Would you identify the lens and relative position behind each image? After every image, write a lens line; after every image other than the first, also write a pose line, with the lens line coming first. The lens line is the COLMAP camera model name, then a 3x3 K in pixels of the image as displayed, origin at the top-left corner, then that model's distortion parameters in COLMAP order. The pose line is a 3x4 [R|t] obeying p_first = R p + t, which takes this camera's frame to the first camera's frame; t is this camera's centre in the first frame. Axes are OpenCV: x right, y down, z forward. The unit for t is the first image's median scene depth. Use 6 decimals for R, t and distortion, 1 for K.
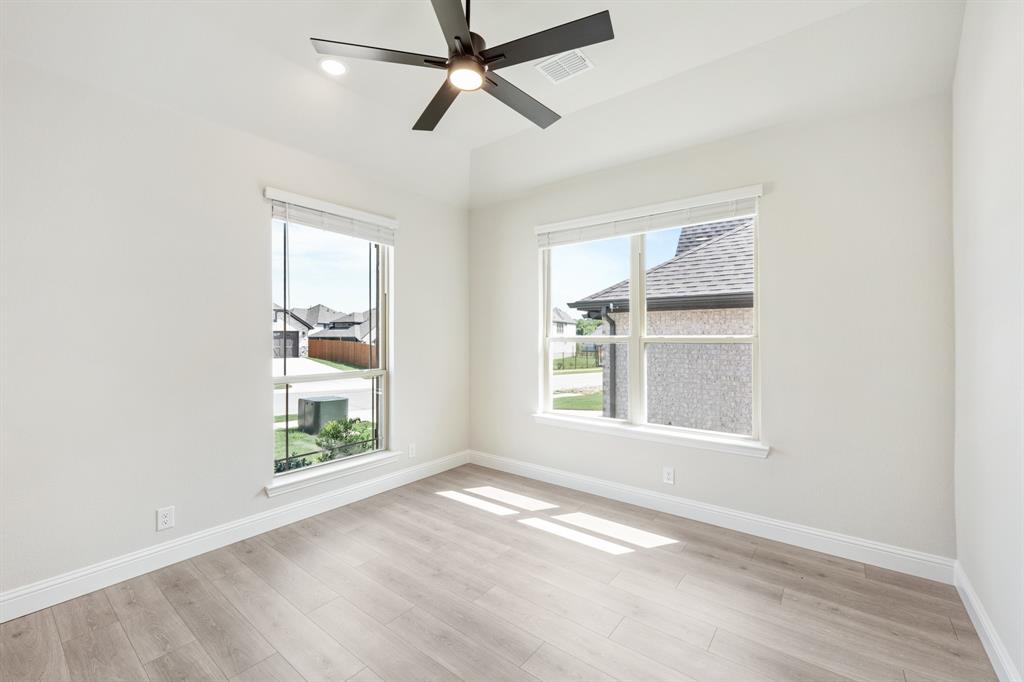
lens RADIAL K [[415.4, 0, 512.0], [0, 415.4, 341.0], [0, 0, 1]] dist [0.000211, 0.000094]
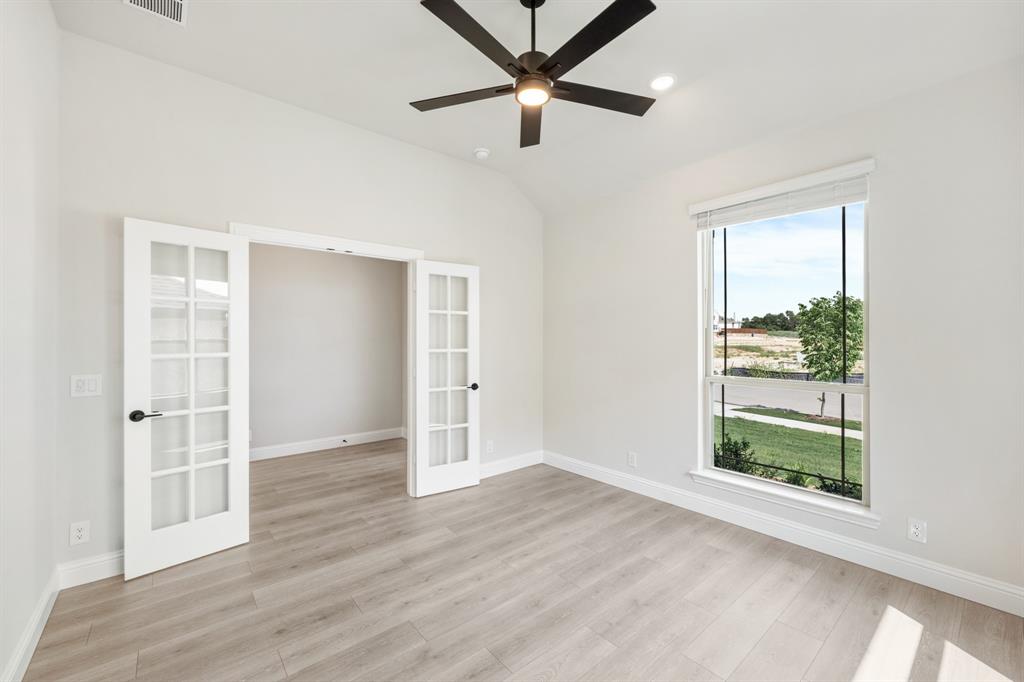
lens RADIAL K [[409.8, 0, 511.5], [0, 409.8, 340.6], [0, 0, 1]] dist [0.002571, -0.000004]
pose [[-0.204844, 0.000945, -0.978794, 0.573313], [-0.006105, 0.999979, 0.002243, -0.002430], [0.978776, 0.006435, -0.204834, 0.710598]]
